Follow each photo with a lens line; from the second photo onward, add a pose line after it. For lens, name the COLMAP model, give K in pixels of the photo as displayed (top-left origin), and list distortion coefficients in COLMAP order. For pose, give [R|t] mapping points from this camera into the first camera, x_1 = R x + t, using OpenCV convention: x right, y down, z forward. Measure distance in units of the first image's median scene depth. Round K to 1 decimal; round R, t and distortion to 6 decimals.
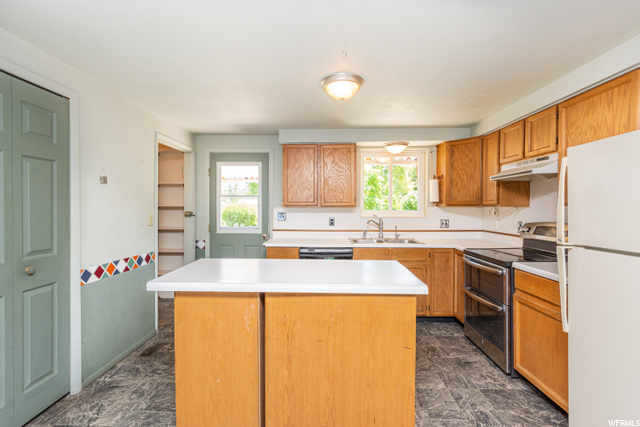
lens RADIAL K [[294.2, 0, 321.3], [0, 294.2, 213.8], [0, 0, 1]] dist [0.000600, 0.000082]
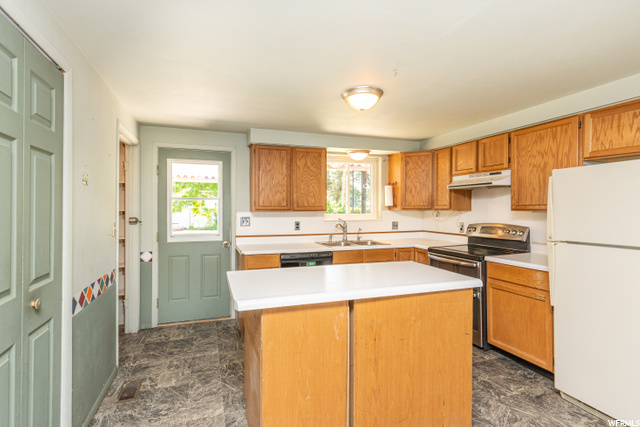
lens RADIAL K [[306.8, 0, 310.3], [0, 306.8, 212.4], [0, 0, 1]] dist [0.003469, -0.000481]
pose [[0.937828, -0.005981, 0.347049, -0.365958], [0.008996, 0.999934, -0.007077, -0.013489], [-0.346983, 0.009759, 0.937820, 0.031708]]
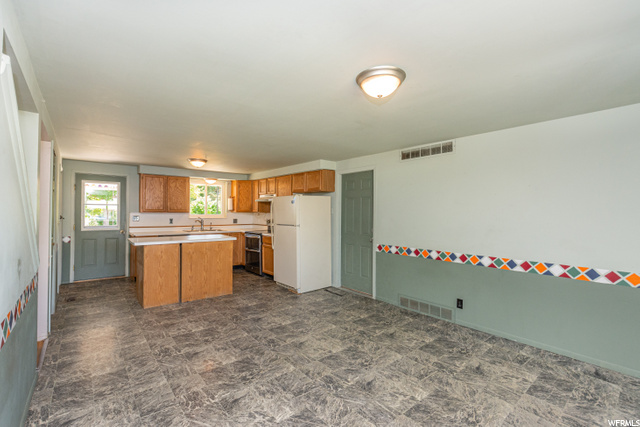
lens RADIAL K [[294.2, 0, 319.3], [0, 294.2, 214.0], [0, 0, 1]] dist [0.000600, 0.000082]
pose [[0.757314, -0.001240, 0.653050, -0.548798], [0.007788, 0.999944, -0.007133, 0.006108], [-0.653004, 0.010488, 0.757281, -1.066309]]
